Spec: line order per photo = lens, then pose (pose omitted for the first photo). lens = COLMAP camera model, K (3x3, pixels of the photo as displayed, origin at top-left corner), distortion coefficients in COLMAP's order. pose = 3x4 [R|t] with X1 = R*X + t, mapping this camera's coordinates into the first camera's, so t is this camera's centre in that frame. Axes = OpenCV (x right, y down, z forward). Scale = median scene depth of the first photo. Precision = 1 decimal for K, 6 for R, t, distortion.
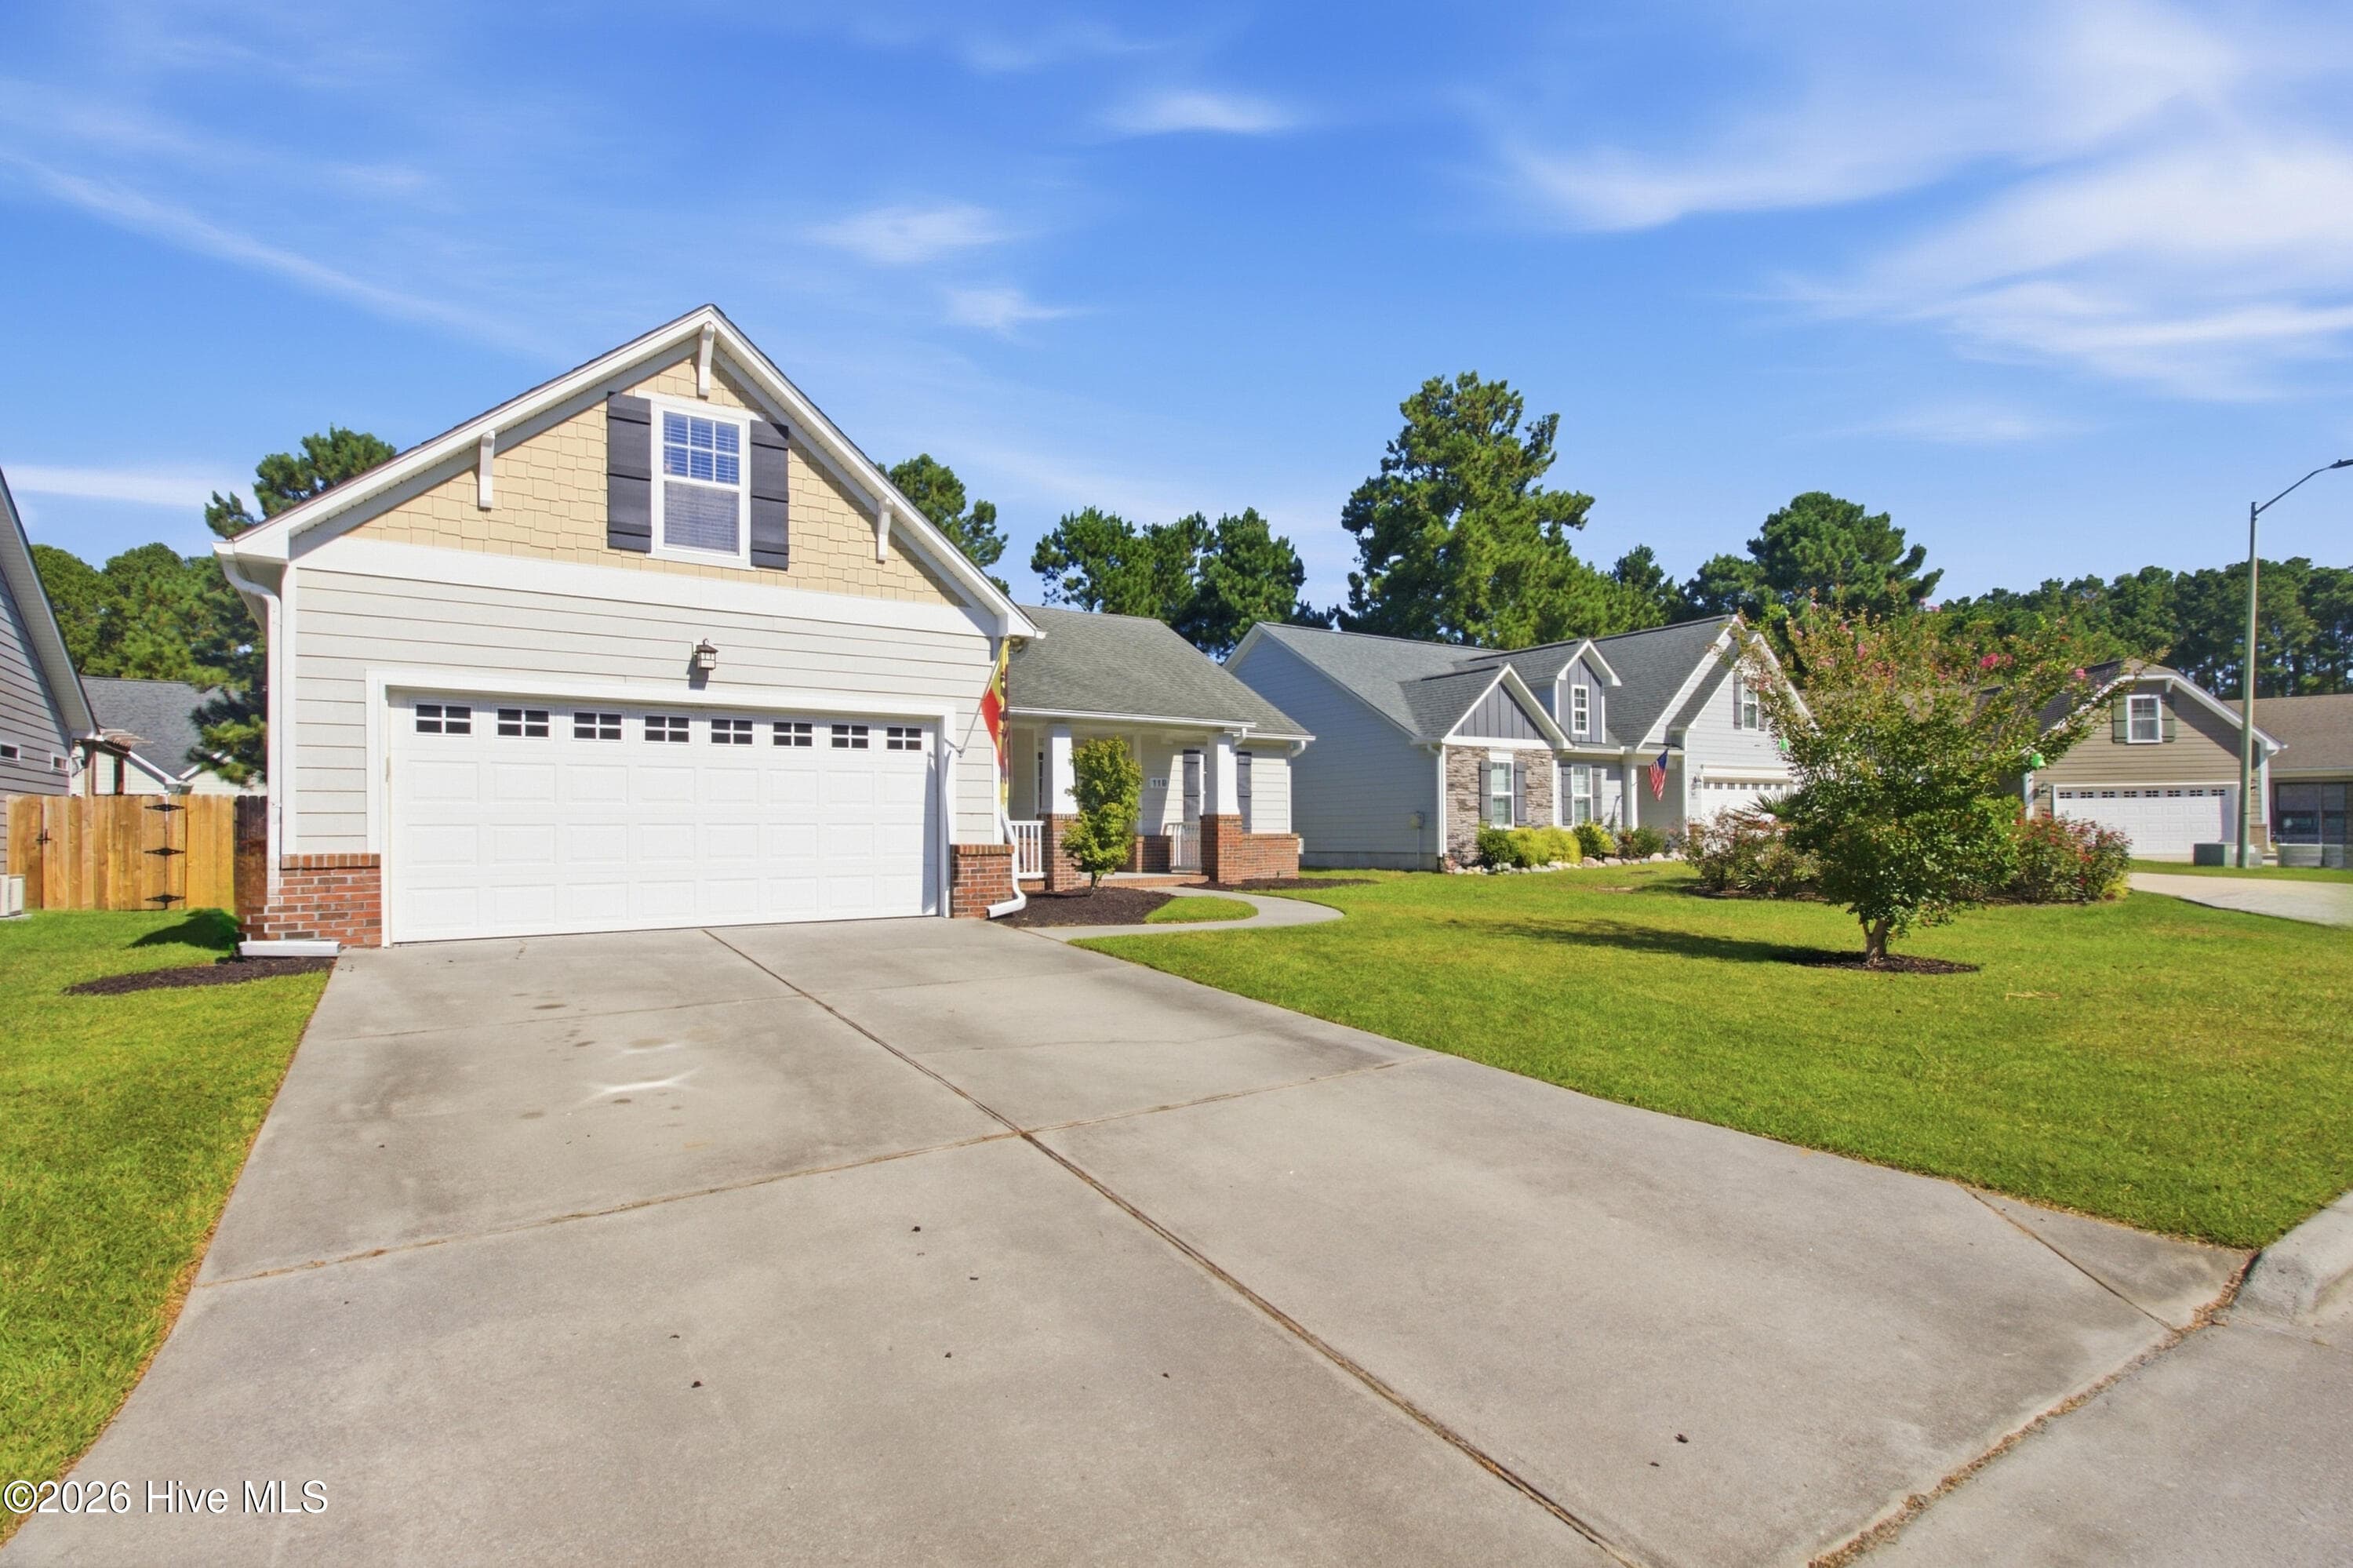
lens RADIAL K [[1153.9, 0, 1174.2], [0, 1153.9, 807.1], [0, 0, 1]] dist [-0.006092, 0.008147]
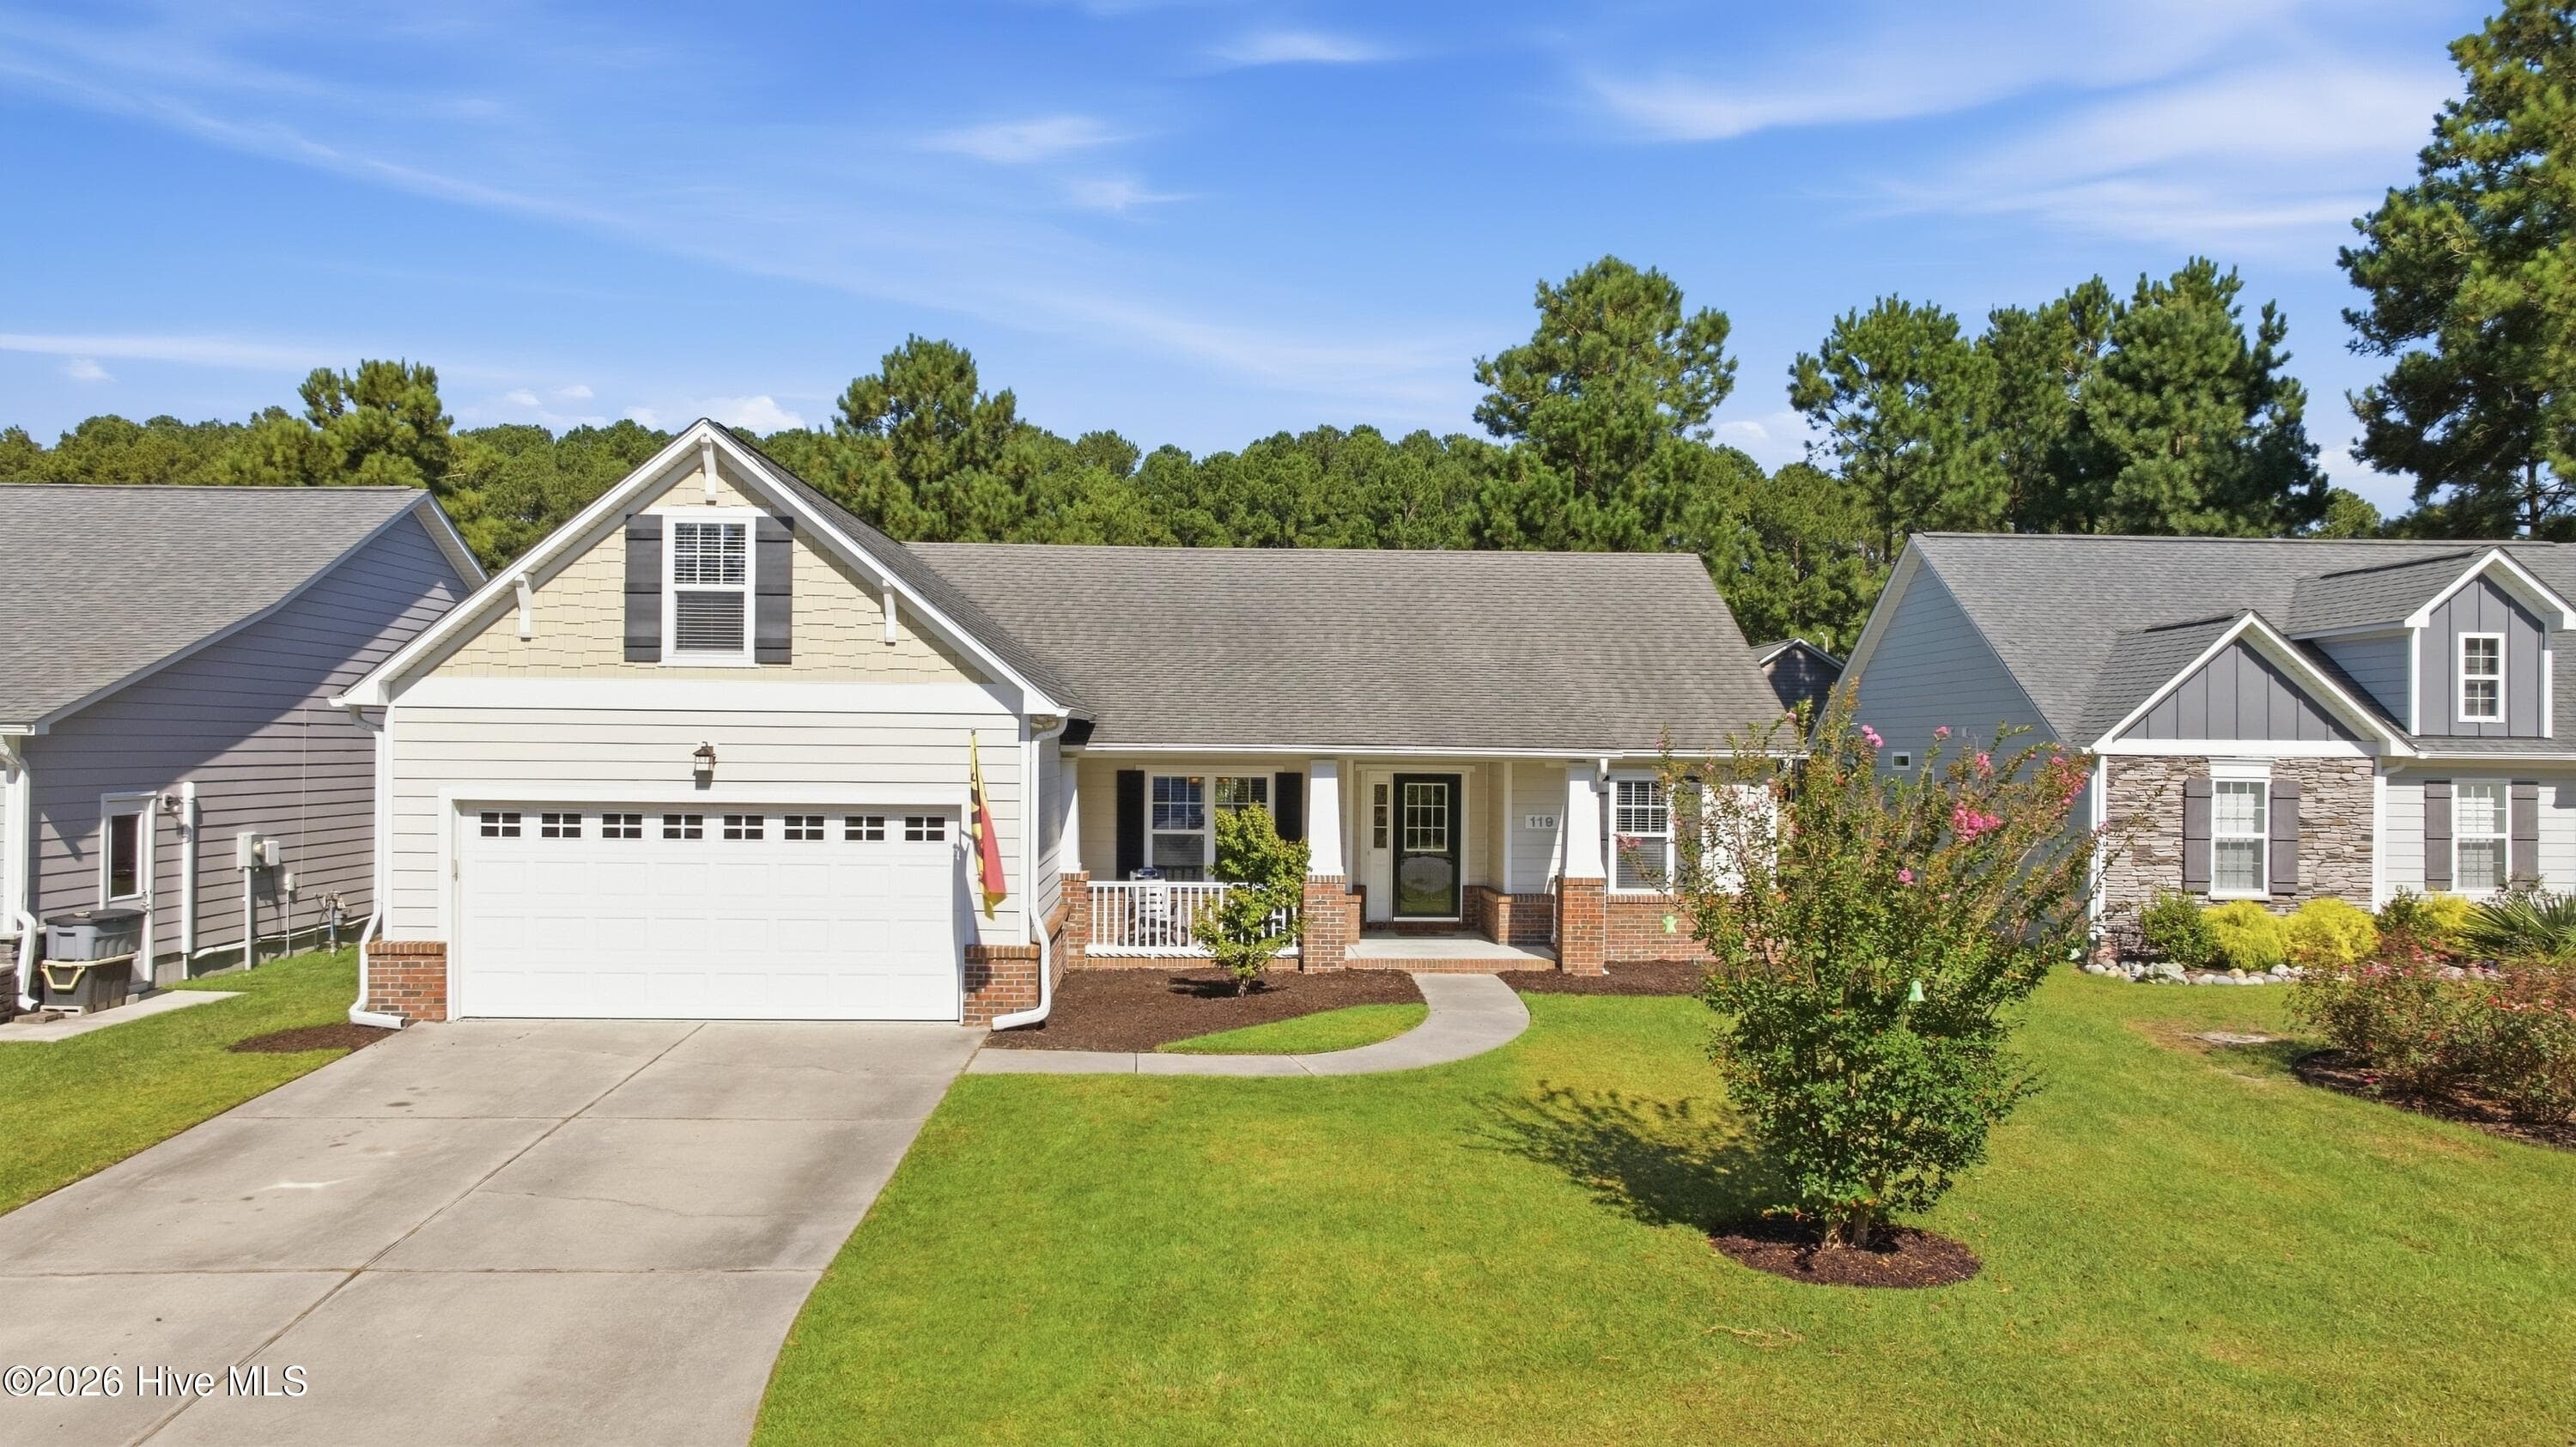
lens RADIAL K [[1837.1, 0, 1262.0], [0, 1837.1, 733.9], [0, 0, 1]] dist [-0.017197, 0.012083]
pose [[0.832579, 0.013686, -0.553737, 0.831053], [-0.004268, 0.999824, 0.018293, -0.167832], [0.553890, -0.012867, 0.832491, -0.080406]]
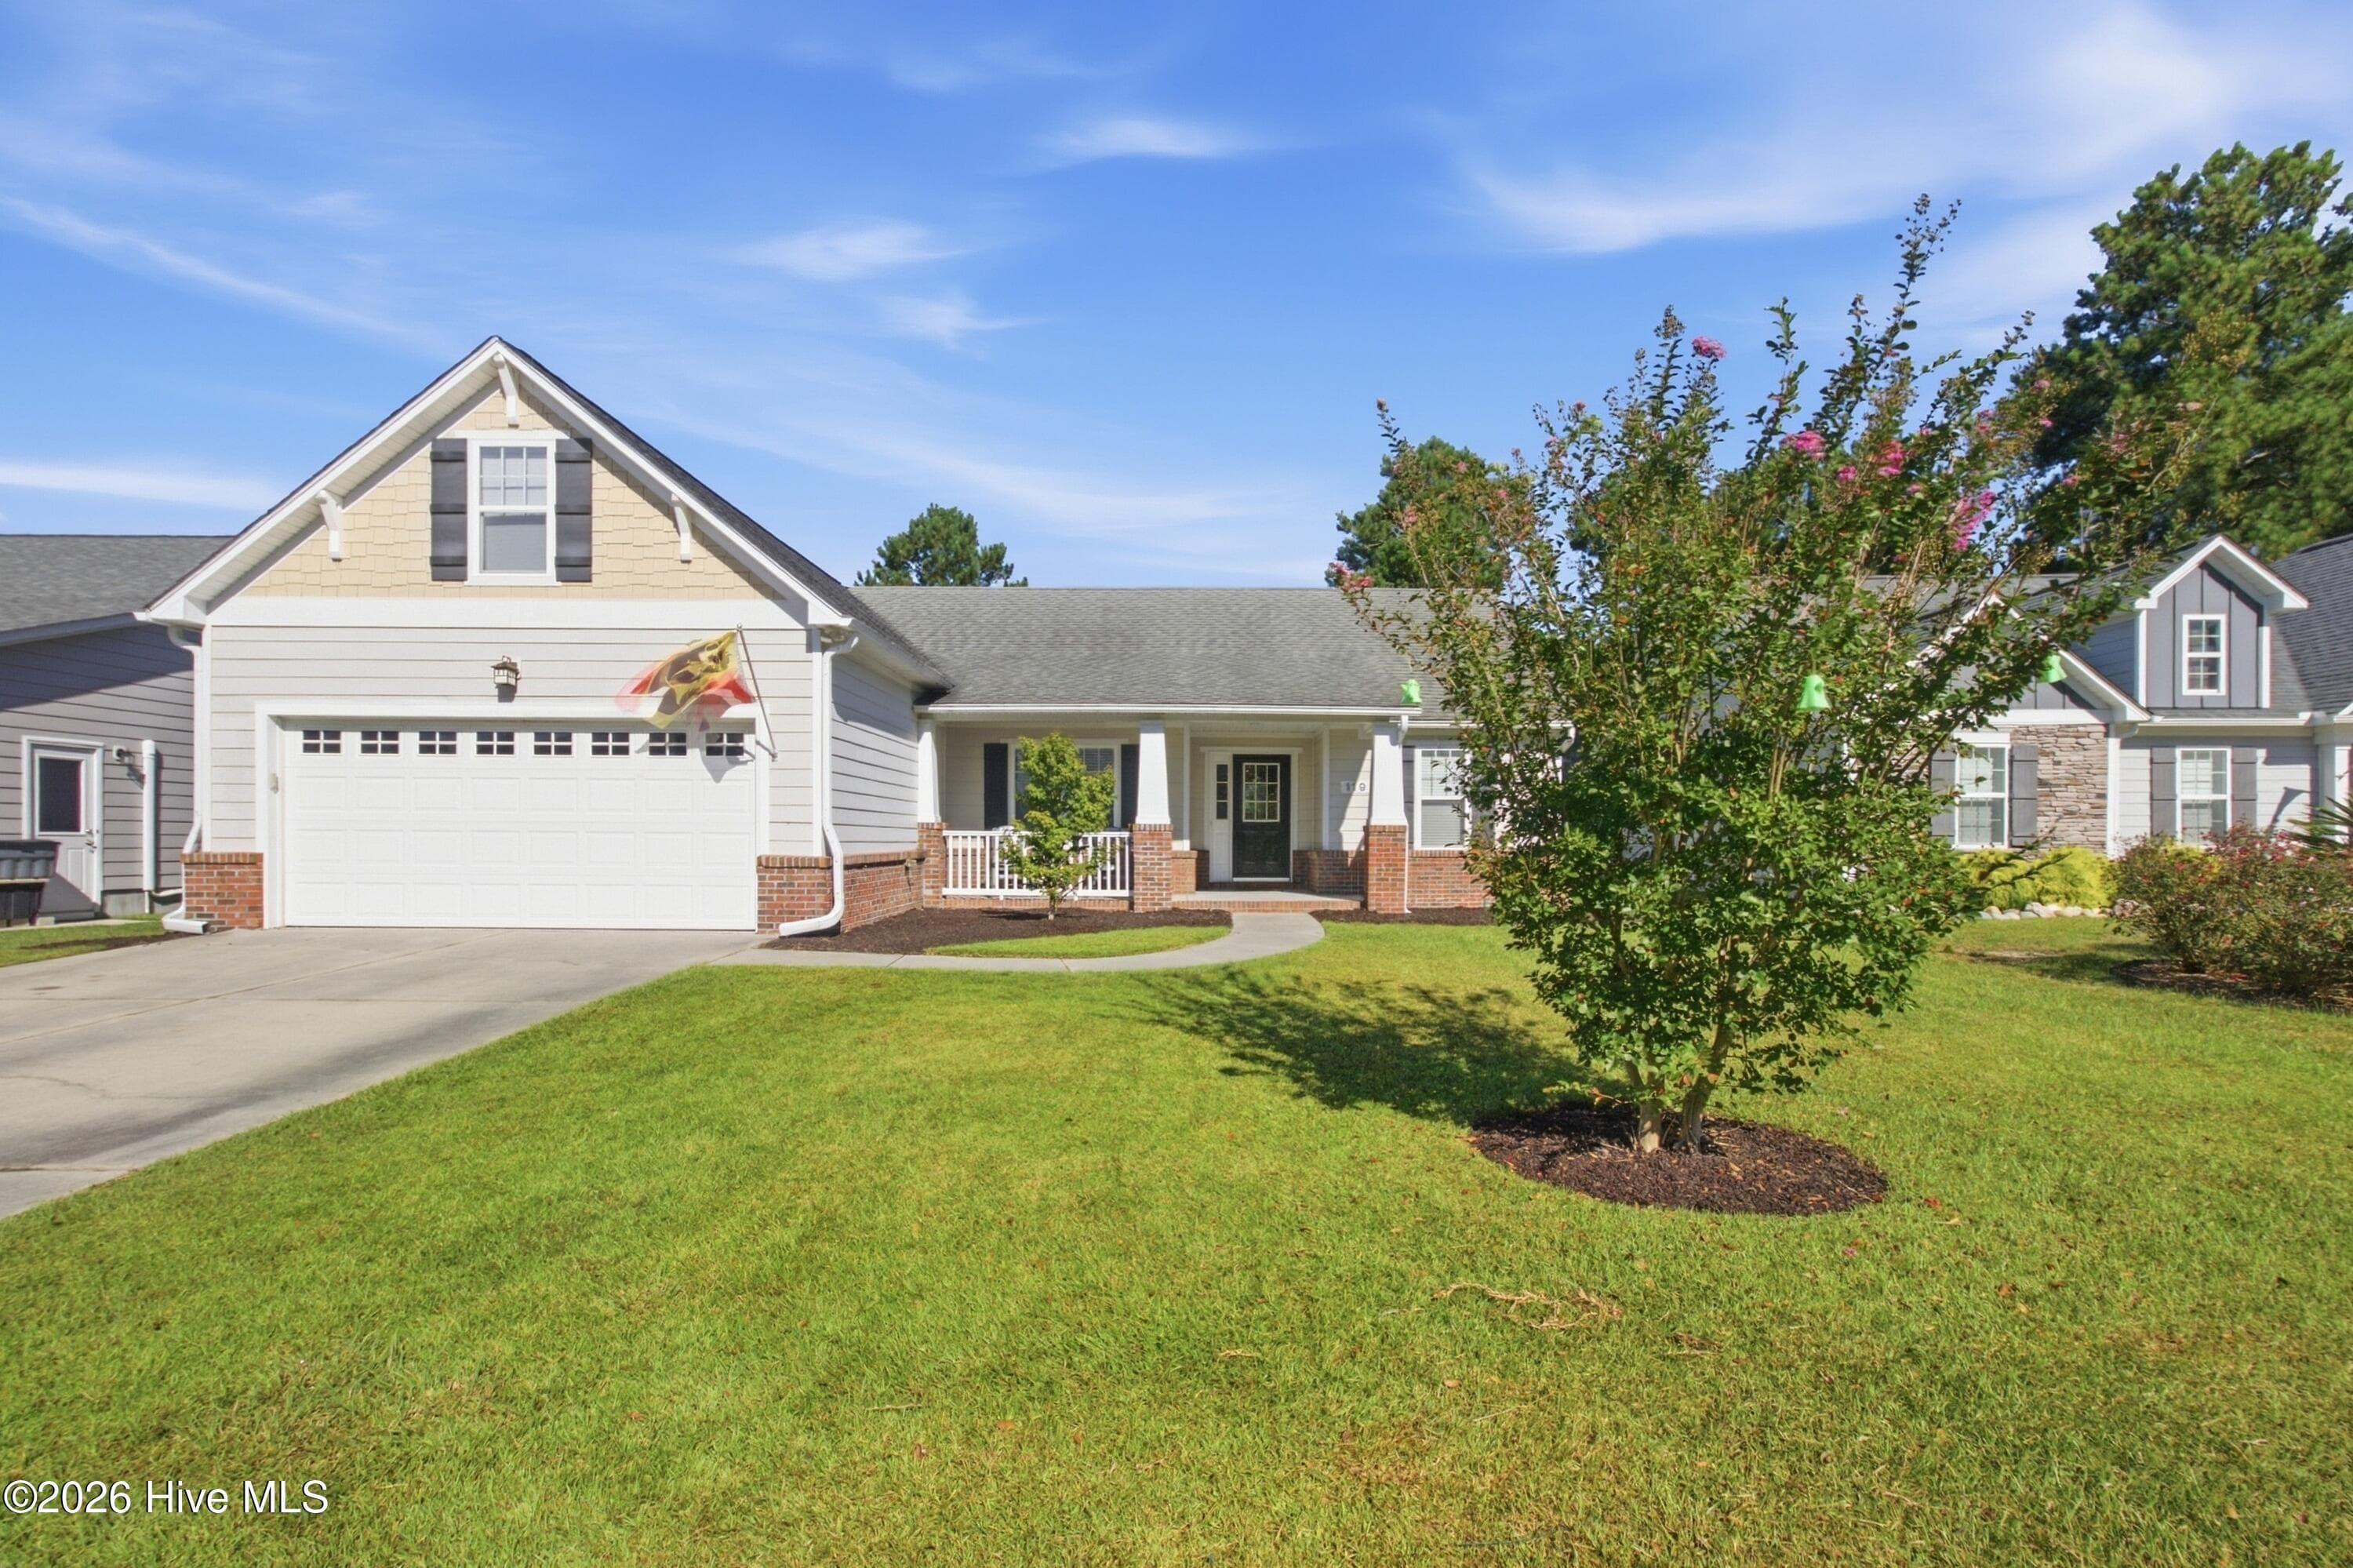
lens RADIAL K [[1153.9, 0, 1183.8], [0, 1153.9, 839.1], [0, 0, 1]] dist [-0.006092, 0.008147]
pose [[0.808978, 0.011405, -0.587728, 0.654880], [-0.000114, 0.999815, 0.019244, 0.001635], [0.587839, -0.015501, 0.808830, 0.461090]]
